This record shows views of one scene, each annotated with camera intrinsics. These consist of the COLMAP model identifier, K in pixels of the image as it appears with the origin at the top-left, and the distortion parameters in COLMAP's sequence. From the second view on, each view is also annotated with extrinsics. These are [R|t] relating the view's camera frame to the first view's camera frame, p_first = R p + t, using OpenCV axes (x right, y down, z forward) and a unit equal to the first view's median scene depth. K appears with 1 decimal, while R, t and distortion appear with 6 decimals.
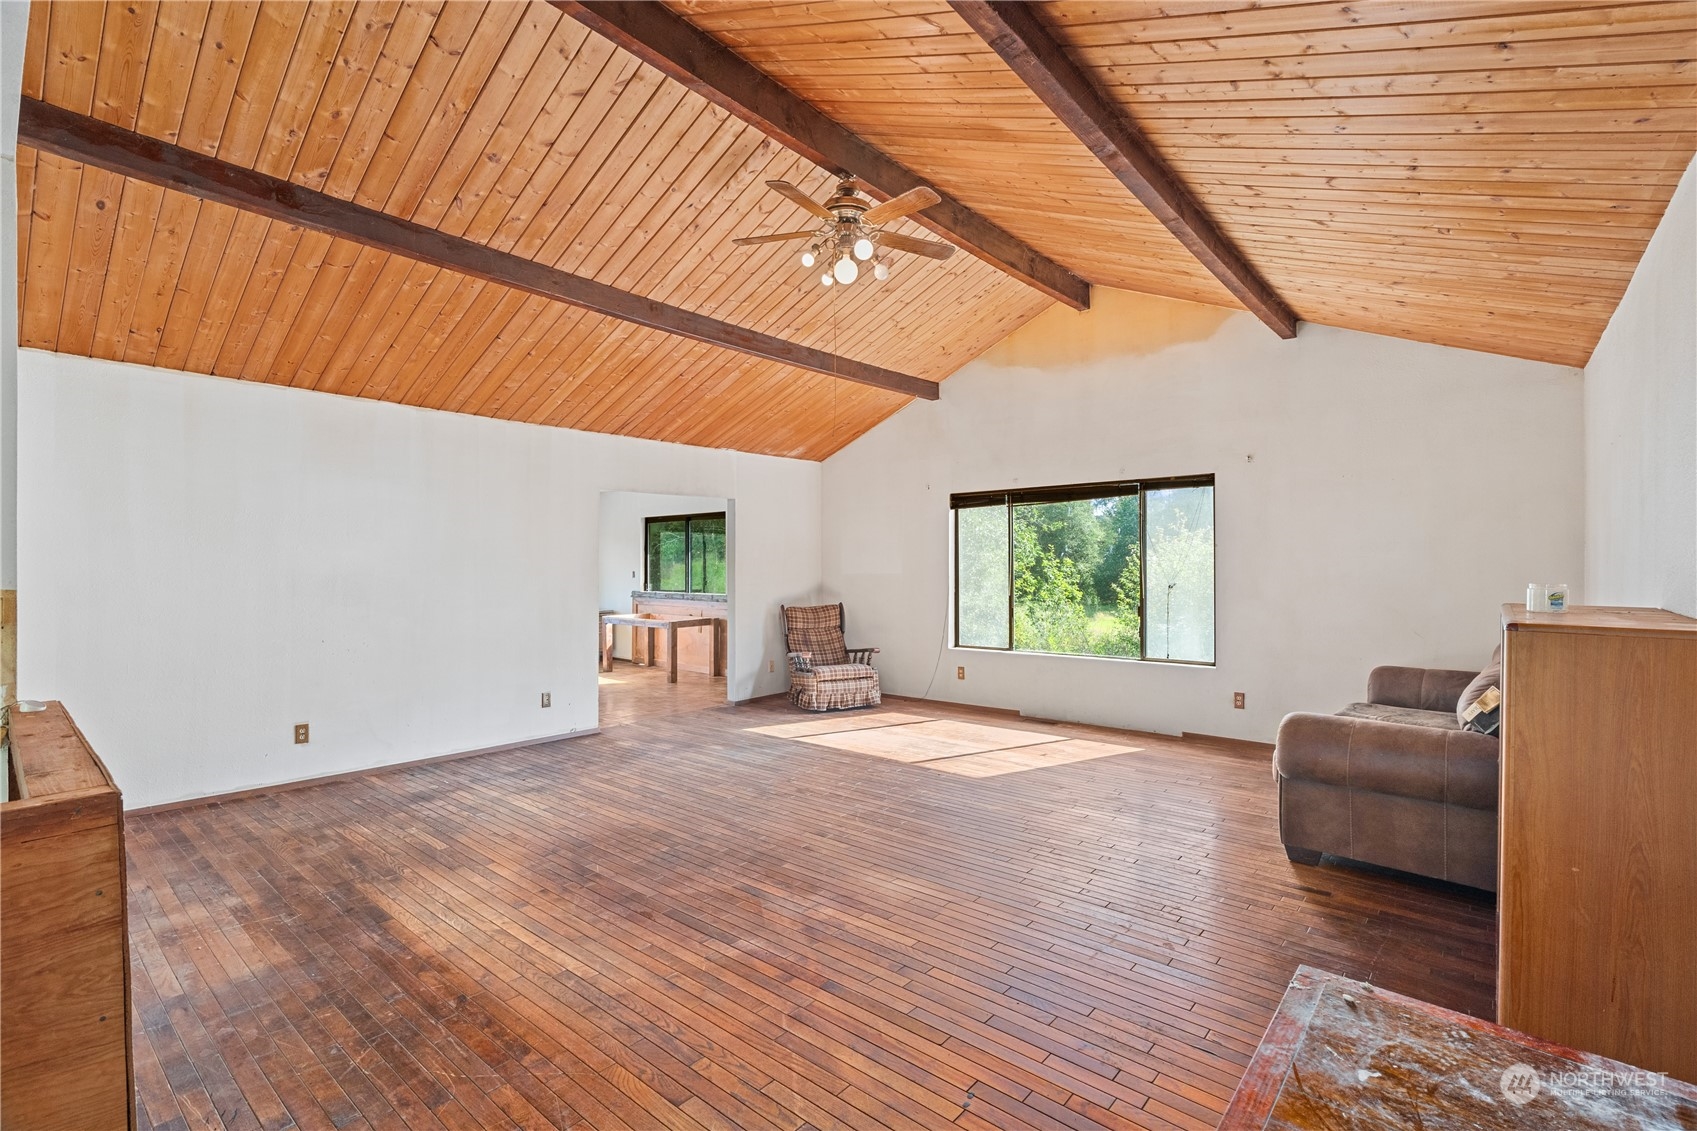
lens RADIAL K [[761.9, 0, 846.0], [0, 761.9, 567.5], [0, 0, 1]] dist [-0.000591, 0.000013]
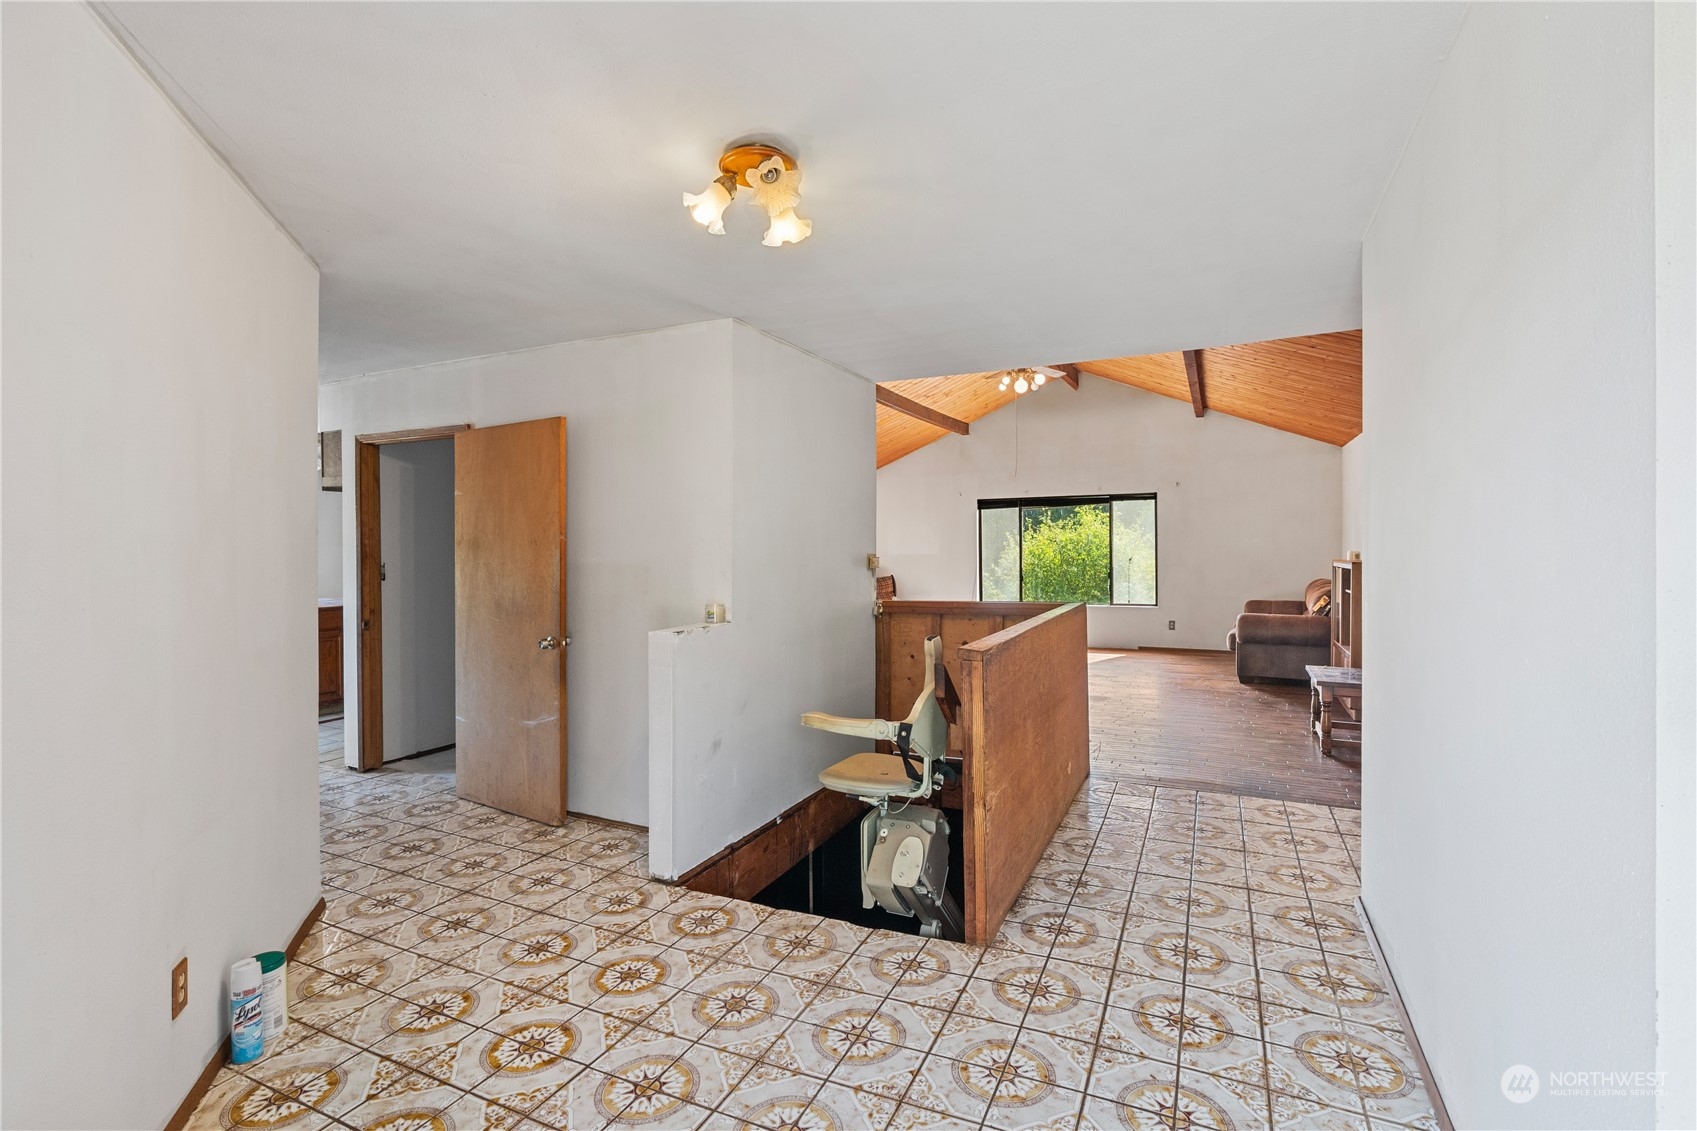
lens RADIAL K [[761.9, 0, 855.1], [0, 761.9, 556.1], [0, 0, 1]] dist [-0.000591, 0.000013]
pose [[0.967608, -0.004746, 0.252412, -0.543568], [0.003736, 0.999983, 0.004482, 0.007258], [-0.252429, -0.003394, 0.967609, -0.432389]]
